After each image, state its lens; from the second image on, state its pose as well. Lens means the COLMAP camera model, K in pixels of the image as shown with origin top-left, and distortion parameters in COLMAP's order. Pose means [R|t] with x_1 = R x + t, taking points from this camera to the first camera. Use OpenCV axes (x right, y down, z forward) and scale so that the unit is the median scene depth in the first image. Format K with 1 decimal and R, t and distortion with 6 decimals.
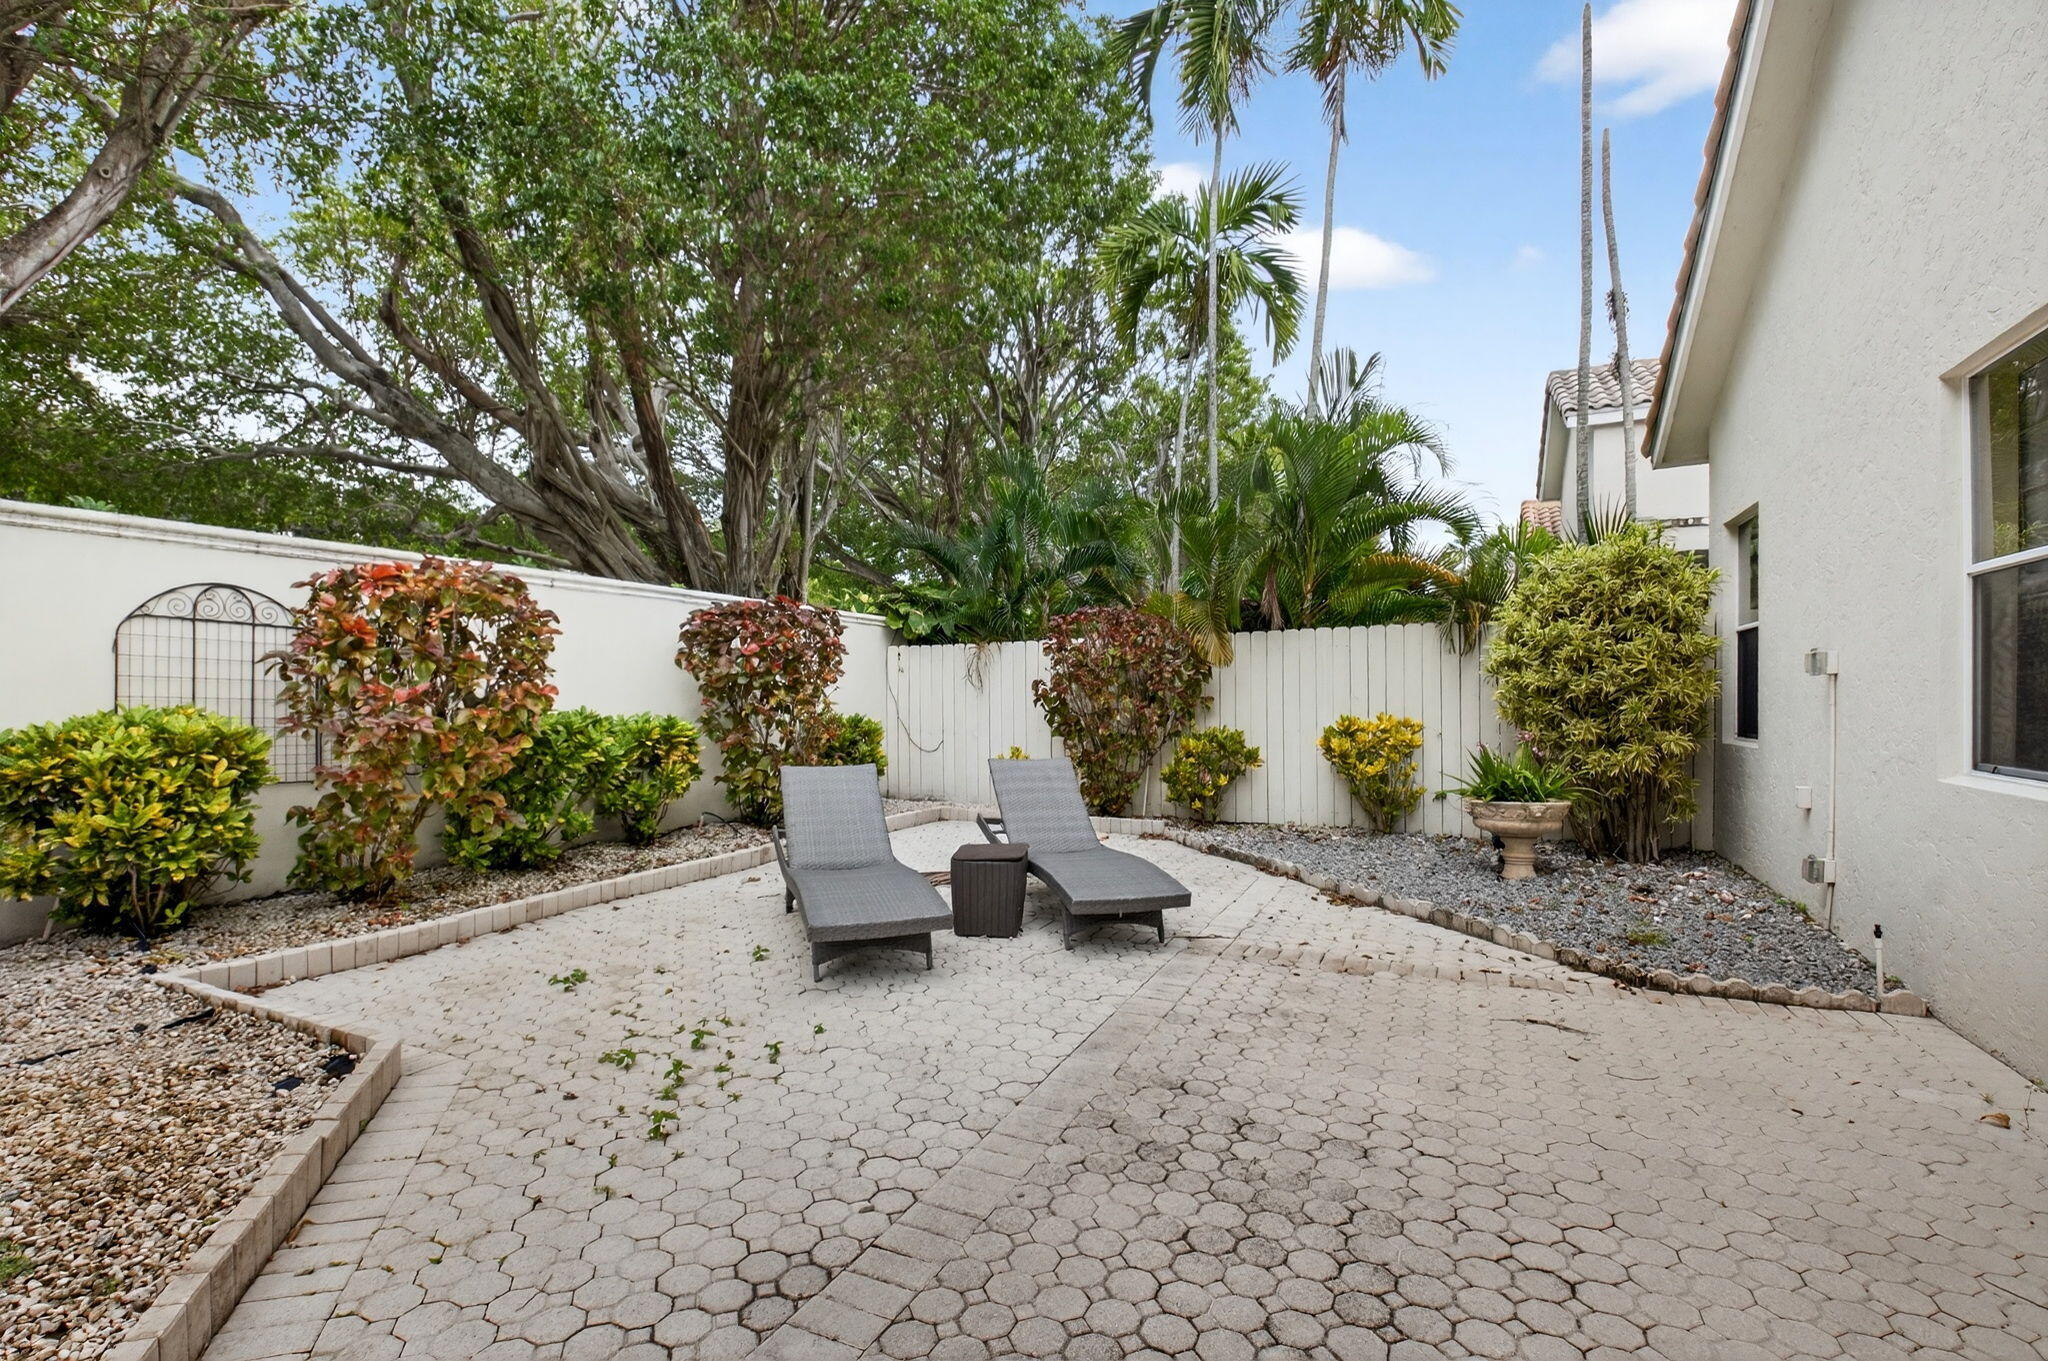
lens RADIAL K [[928.8, 0, 1024.0], [0, 928.8, 680.5], [0, 0, 1]] dist [0.012203, -0.017388]
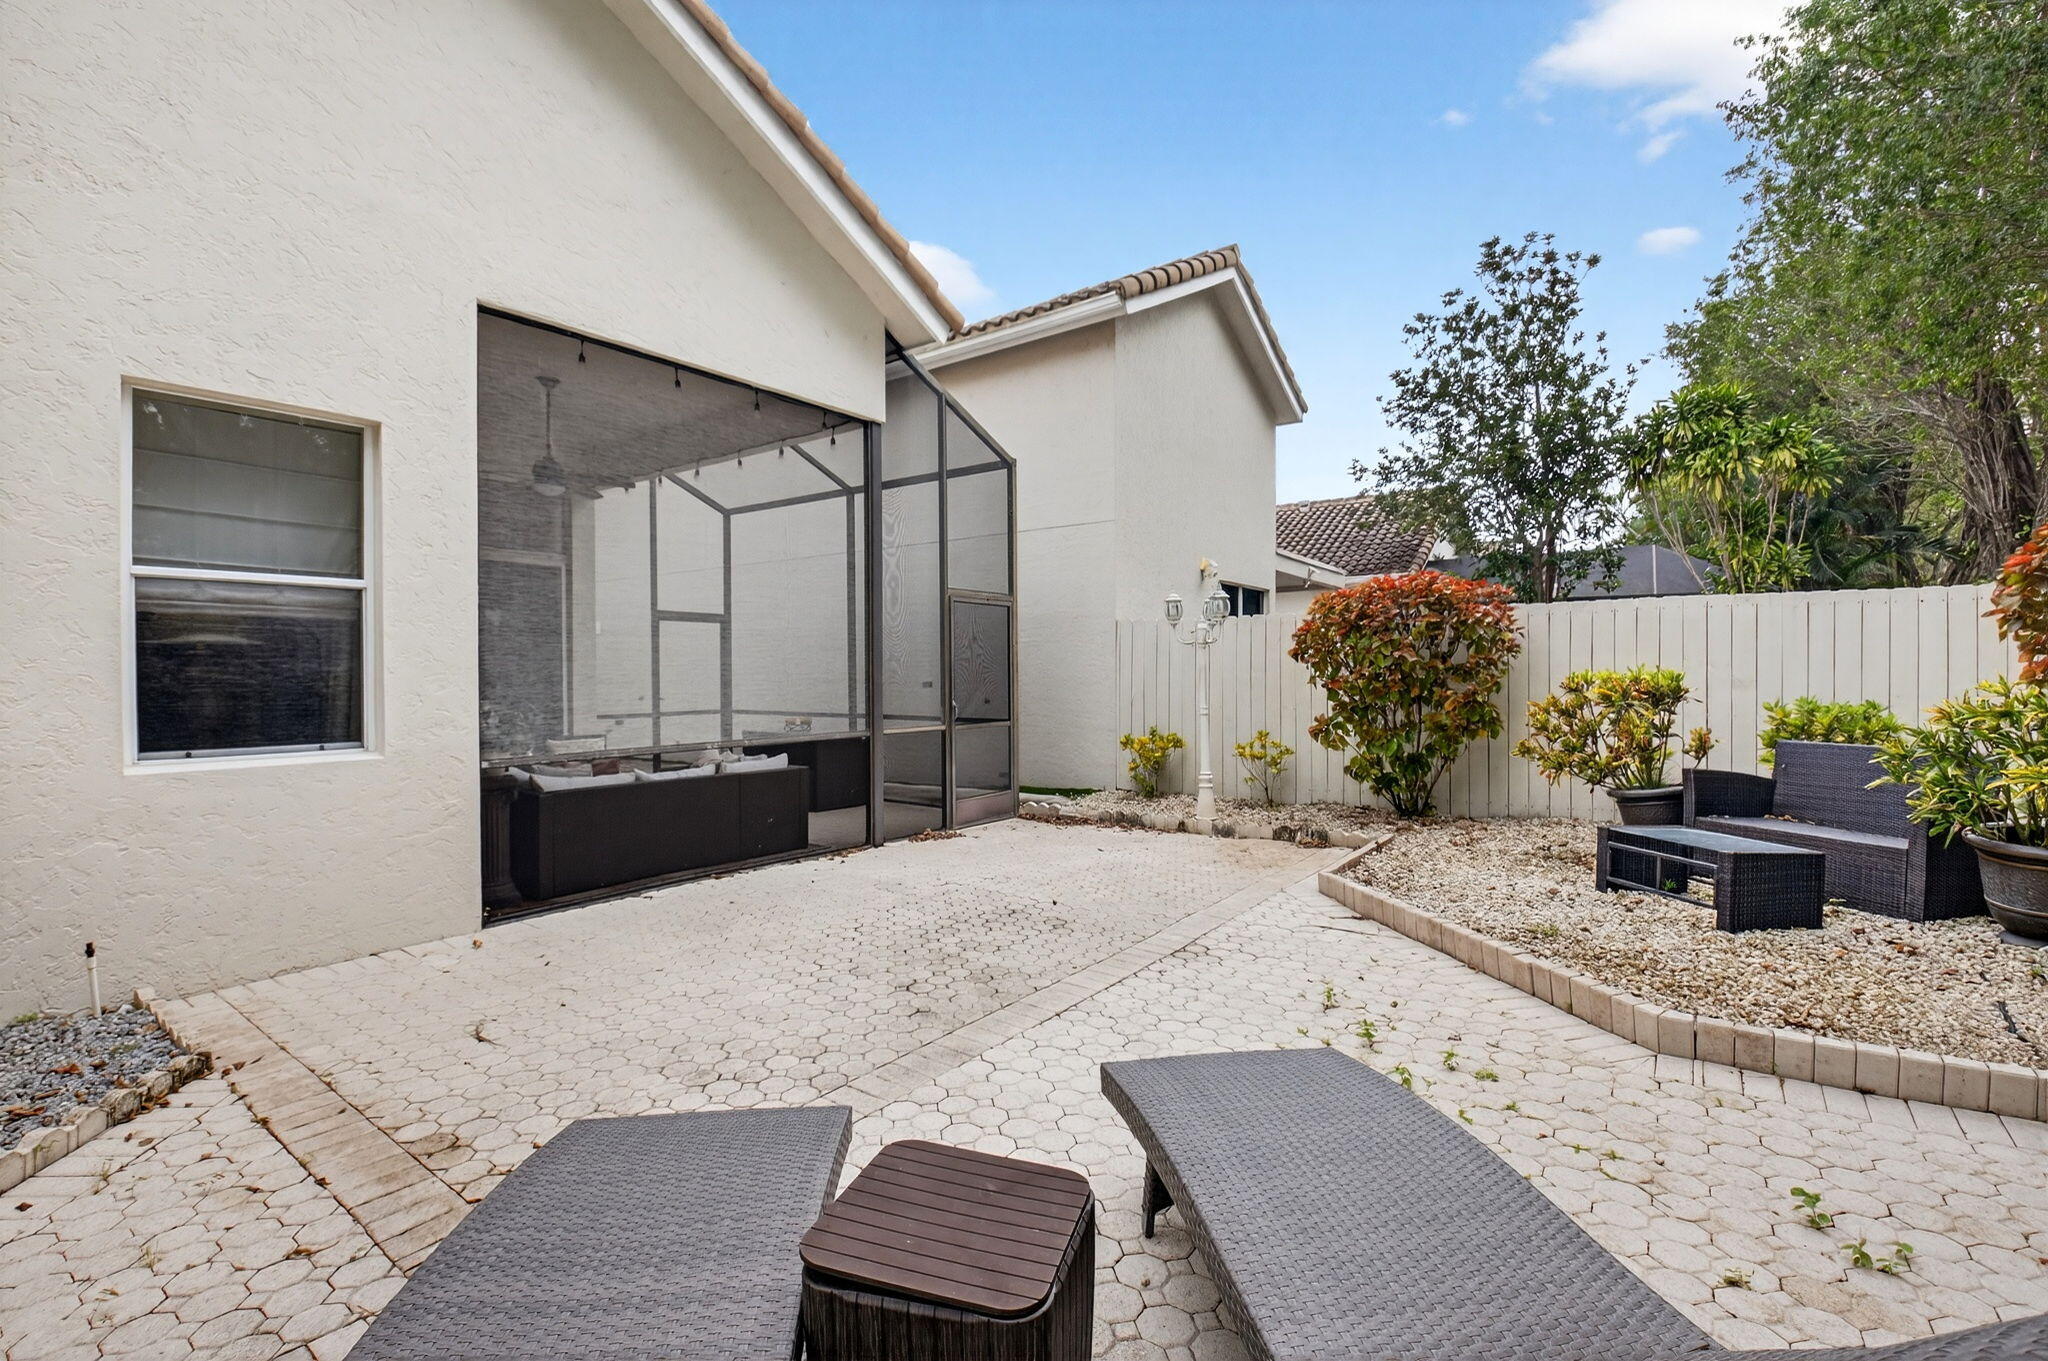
lens RADIAL K [[928.8, 0, 1024.0], [0, 928.8, 680.5], [0, 0, 1]] dist [0.012203, -0.017388]
pose [[-0.982012, 0.008683, 0.188618, -0.206233], [0.006963, 0.999928, -0.009781, 0.028511], [-0.188690, -0.008292, -0.982002, 2.307072]]
